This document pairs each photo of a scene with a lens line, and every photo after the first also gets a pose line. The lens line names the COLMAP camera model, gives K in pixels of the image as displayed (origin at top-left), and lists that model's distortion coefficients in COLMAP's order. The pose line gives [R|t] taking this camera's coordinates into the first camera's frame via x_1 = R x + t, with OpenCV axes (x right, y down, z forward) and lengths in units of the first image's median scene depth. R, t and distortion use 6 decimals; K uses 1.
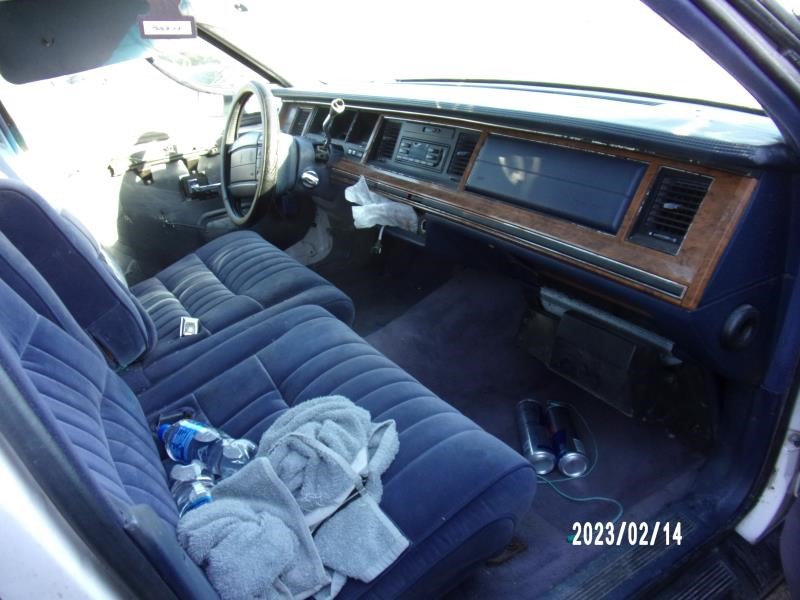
lens RADIAL K [[597.5, 0, 378.1], [0, 597.5, 301.7], [0, 0, 1]] dist [-0.026227, 0.009247]
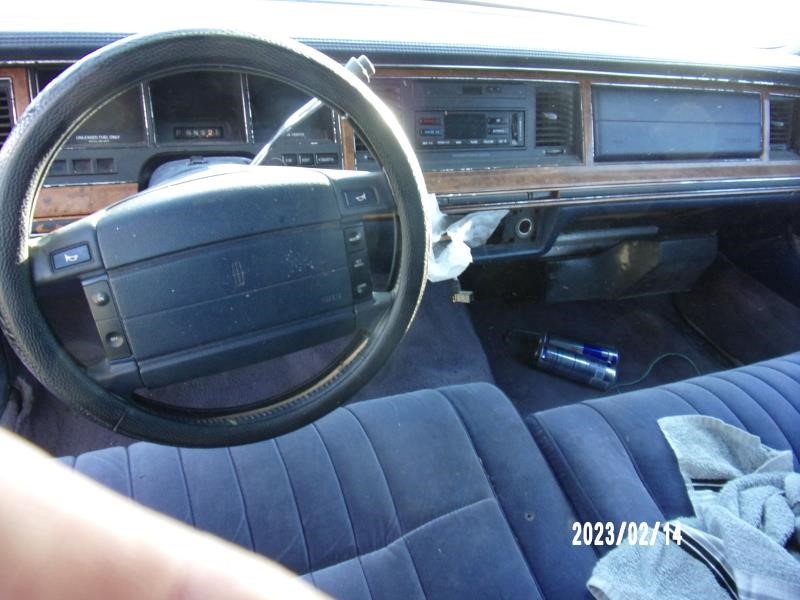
lens RADIAL K [[597.5, 0, 378.1], [0, 597.5, 301.7], [0, 0, 1]] dist [-0.026227, 0.009247]
pose [[0.195838, -0.521573, 0.830427, -0.765269], [0.284041, 0.840694, 0.461037, -0.545107], [-0.938599, 0.145587, 0.312788, 1.191657]]
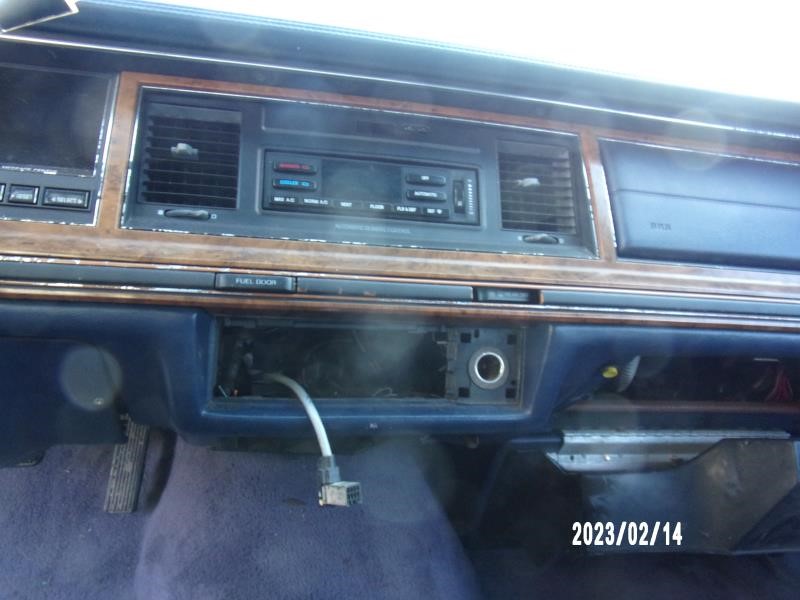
lens RADIAL K [[597.5, 0, 378.1], [0, 597.5, 301.7], [0, 0, 1]] dist [-0.026227, 0.009247]
pose [[0.355564, -0.118215, 0.927146, -0.369372], [0.295874, 0.955191, 0.008322, -0.237284], [-0.886585, 0.271359, 0.374608, 1.136084]]
